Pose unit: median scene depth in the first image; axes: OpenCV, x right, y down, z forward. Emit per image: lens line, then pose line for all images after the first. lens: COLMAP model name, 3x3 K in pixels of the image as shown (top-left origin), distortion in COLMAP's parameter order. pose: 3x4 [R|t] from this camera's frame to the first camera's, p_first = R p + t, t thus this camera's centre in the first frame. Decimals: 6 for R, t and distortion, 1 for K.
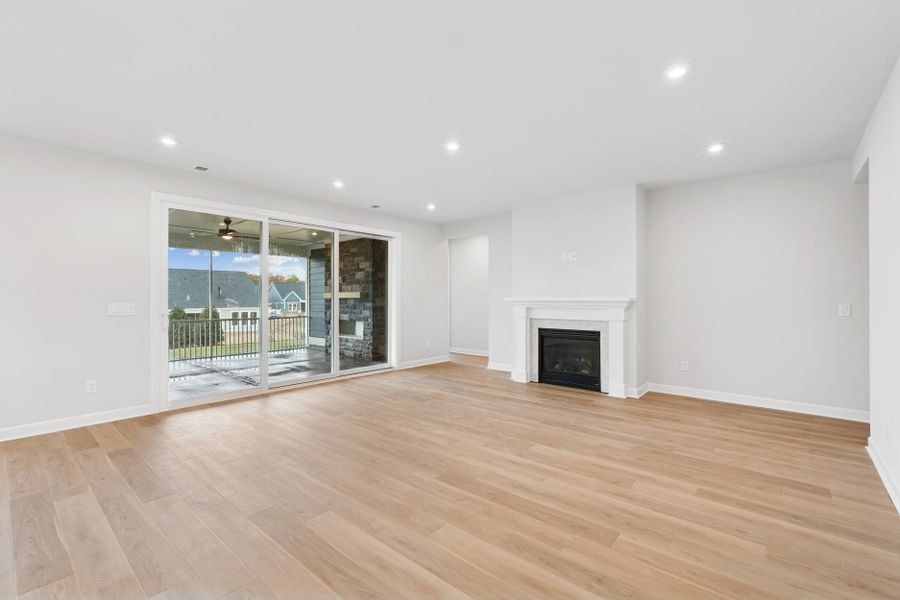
lens RADIAL K [[399.2, 0, 449.7], [0, 399.2, 294.8], [0, 0, 1]] dist [-0.003608, 0.000907]
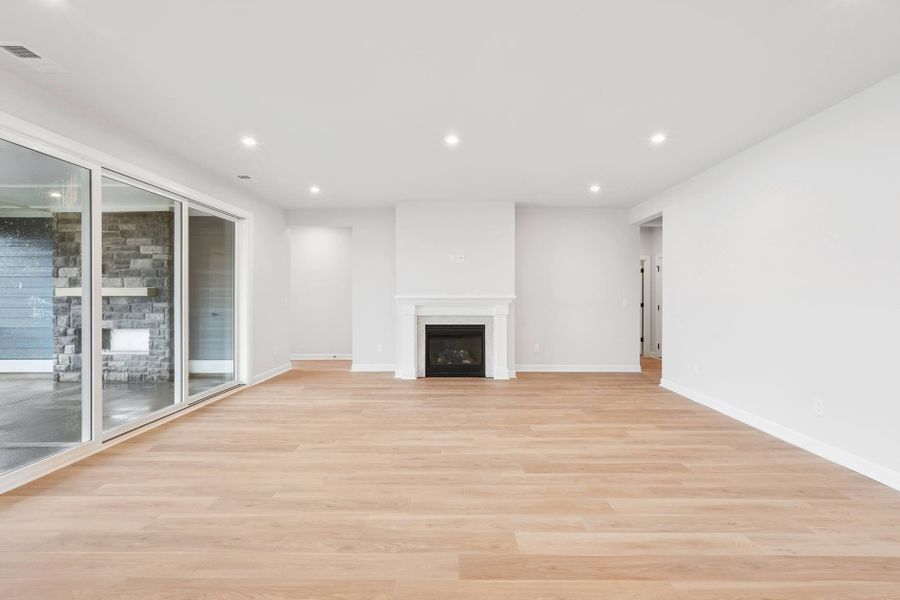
lens RADIAL K [[399.2, 0, 449.7], [0, 399.2, 294.8], [0, 0, 1]] dist [-0.003608, 0.000907]
pose [[0.764633, 0.001022, 0.644466, -0.399099], [-0.004188, 0.999986, 0.003382, 0.001437], [-0.644453, -0.005285, 0.764626, 0.165206]]
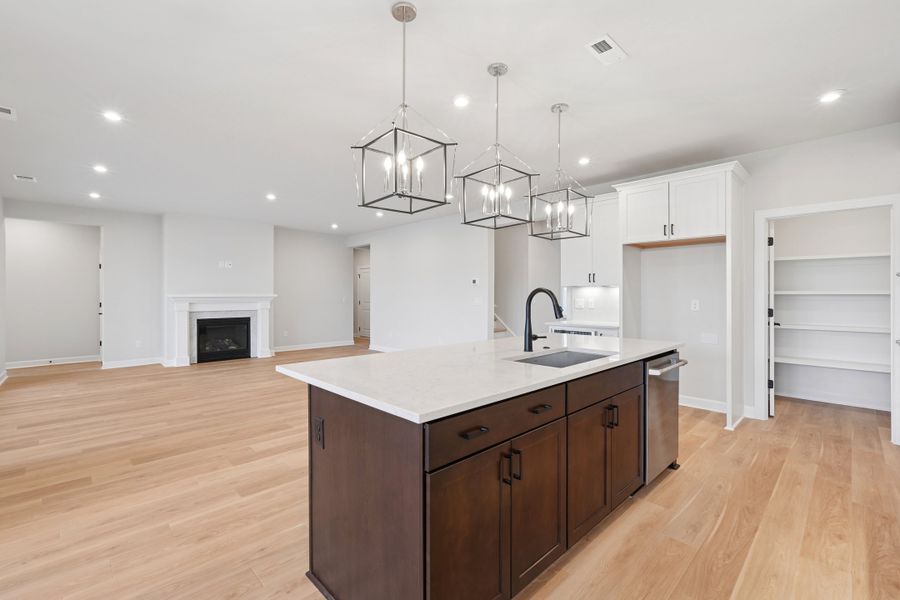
lens RADIAL K [[399.2, 0, 449.7], [0, 399.2, 294.8], [0, 0, 1]] dist [-0.003608, 0.000907]
pose [[0.087678, 0.000147, 0.996149, -0.937806], [-0.005298, 0.999986, 0.000318, 0.003063], [-0.996135, -0.005305, 0.087678, 0.113388]]
